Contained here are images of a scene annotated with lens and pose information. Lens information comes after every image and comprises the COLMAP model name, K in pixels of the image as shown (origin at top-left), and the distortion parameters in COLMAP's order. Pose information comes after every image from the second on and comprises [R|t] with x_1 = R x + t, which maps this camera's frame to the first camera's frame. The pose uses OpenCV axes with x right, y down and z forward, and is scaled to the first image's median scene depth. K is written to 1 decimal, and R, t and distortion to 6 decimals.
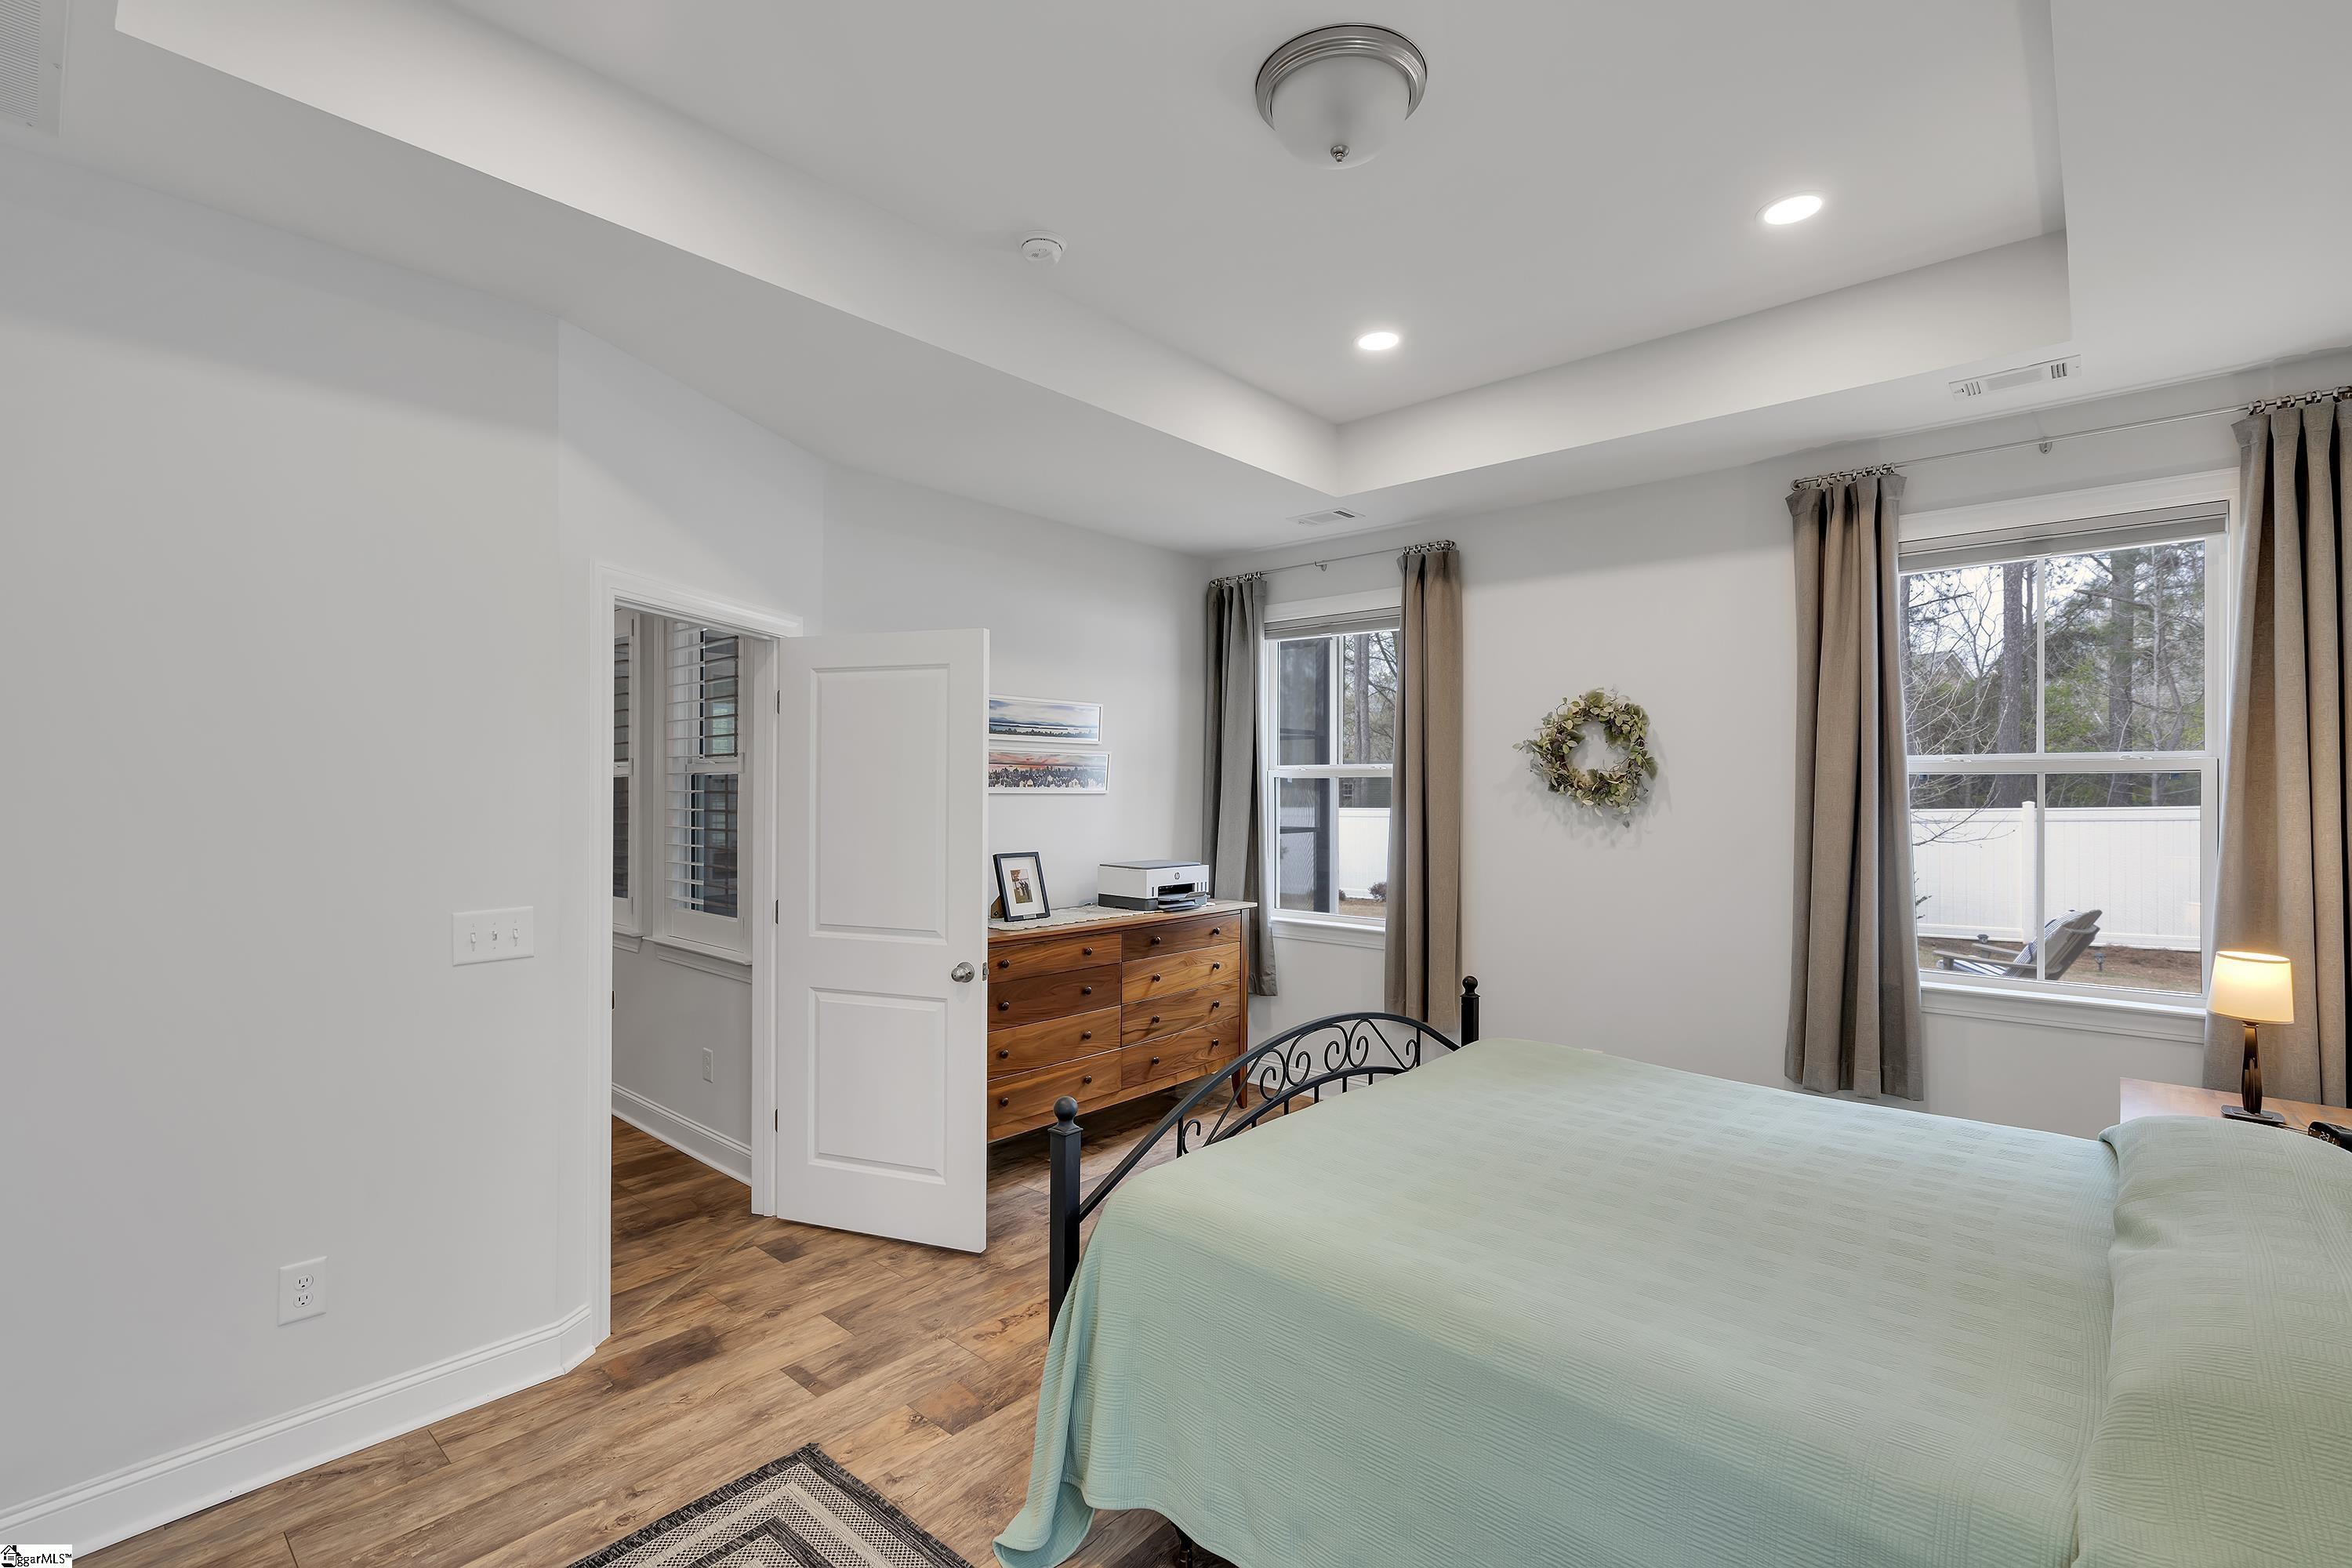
lens RADIAL K [[1063.4, 0, 1174.9], [0, 1063.4, 788.7], [0, 0, 1]] dist [-0.002695, 0.000857]
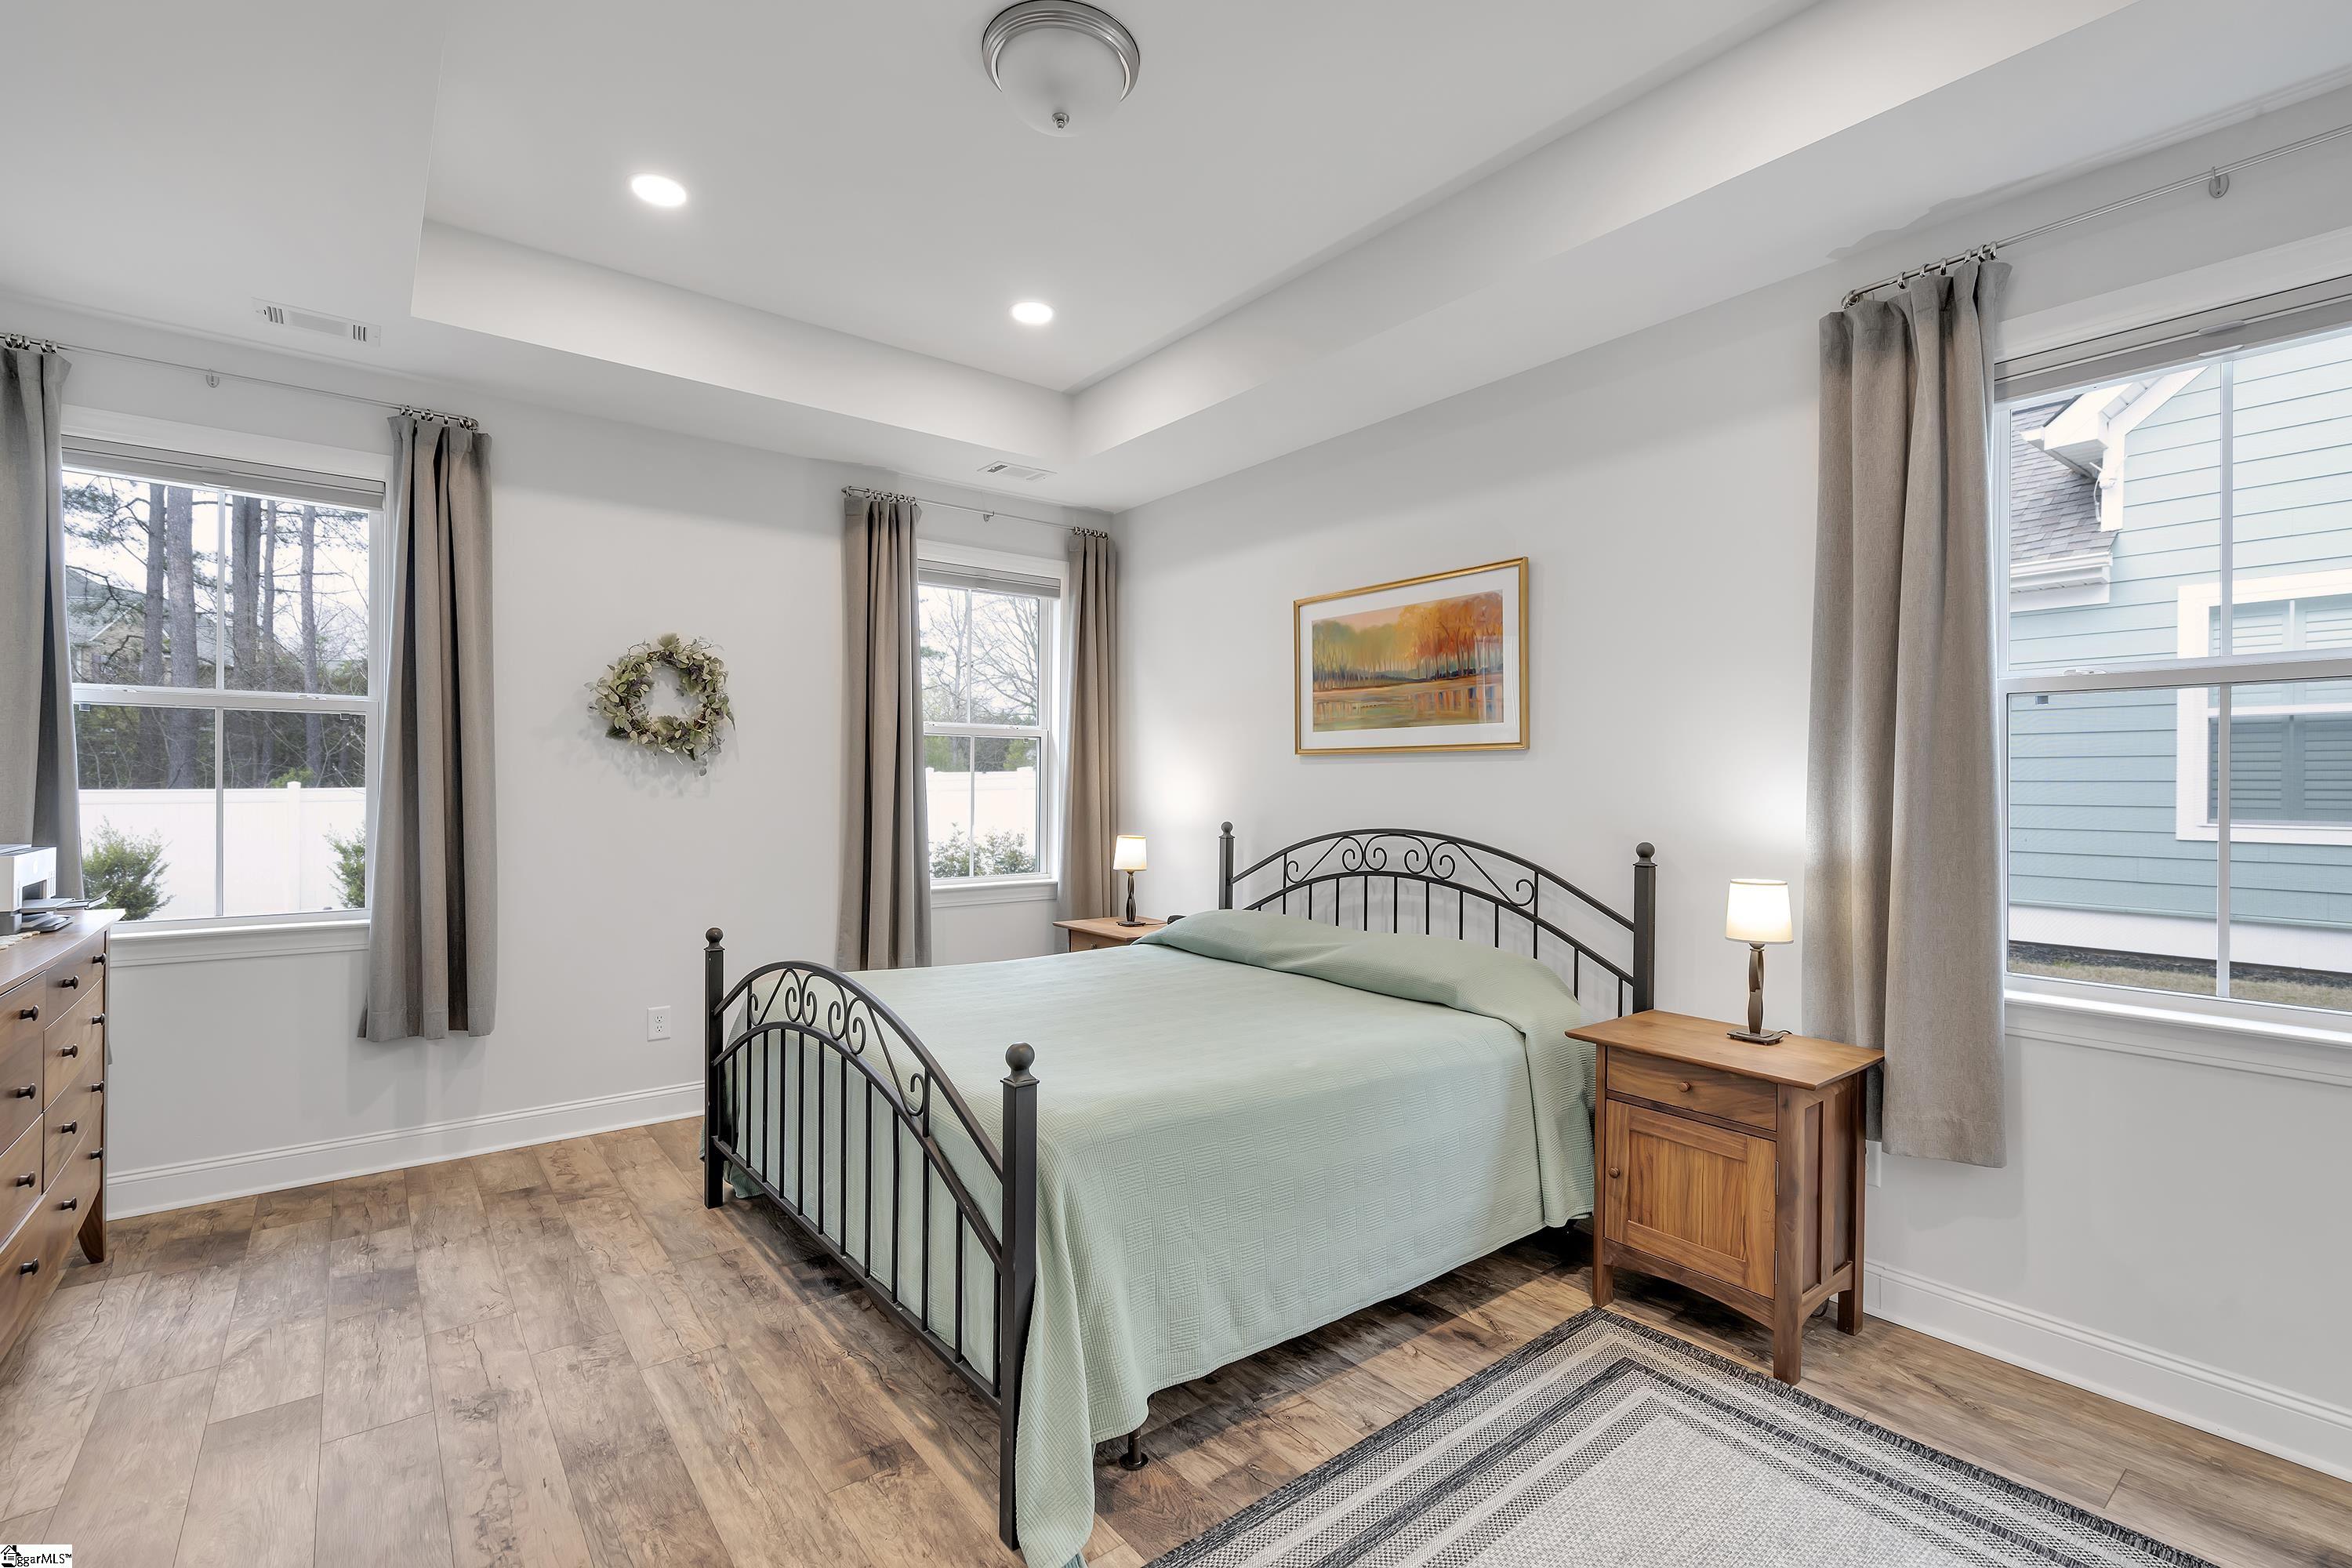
lens RADIAL K [[1063.4, 0, 1174.9], [0, 1063.4, 788.7], [0, 0, 1]] dist [-0.002695, 0.000857]
pose [[0.179146, -0.007481, 0.983794, -0.480253], [-0.010041, 0.999905, 0.009432, 0.034074], [-0.983771, -0.011568, 0.179053, 0.368834]]
